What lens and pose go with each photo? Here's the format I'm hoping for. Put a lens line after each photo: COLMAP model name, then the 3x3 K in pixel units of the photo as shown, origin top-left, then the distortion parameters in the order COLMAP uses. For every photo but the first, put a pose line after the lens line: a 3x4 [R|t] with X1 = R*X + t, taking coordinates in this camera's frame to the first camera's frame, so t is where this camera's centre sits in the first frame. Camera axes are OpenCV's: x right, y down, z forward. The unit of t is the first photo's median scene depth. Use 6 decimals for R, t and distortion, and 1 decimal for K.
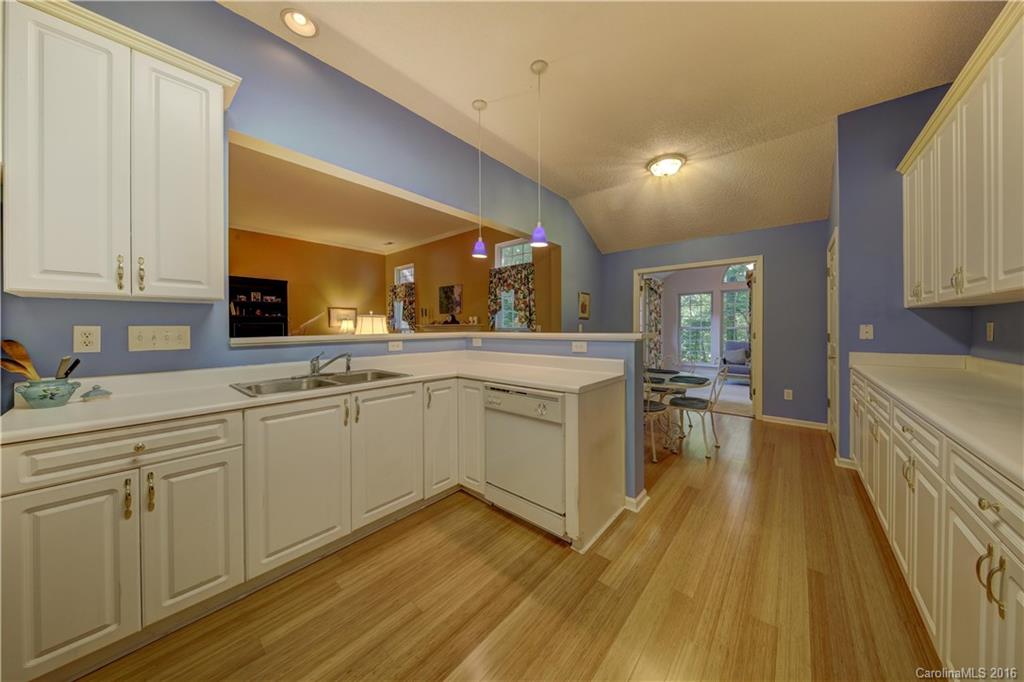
lens RADIAL K [[328.8, 0, 524.8], [0, 328.8, 328.9], [0, 0, 1]] dist [0.001754, -0.000192]
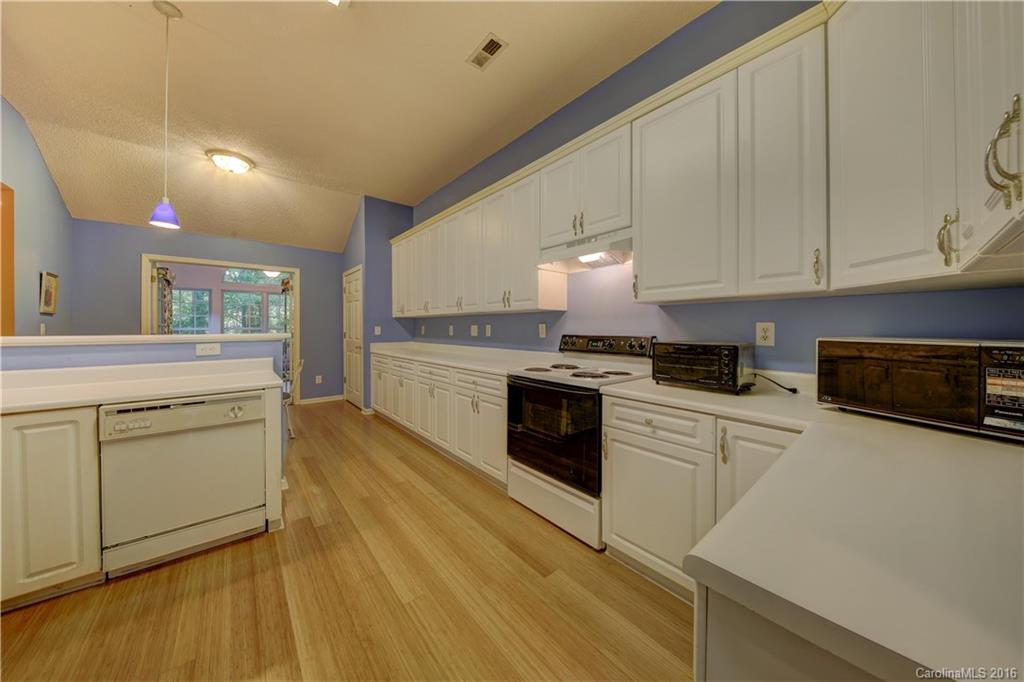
lens RADIAL K [[328.8, 0, 515.2], [0, 328.8, 331.1], [0, 0, 1]] dist [0.001754, -0.000192]
pose [[0.167527, -0.008866, 0.985828, -0.578009], [0.005877, 0.999951, 0.007994, 0.002007], [-0.985850, 0.004454, 0.167571, 0.017015]]
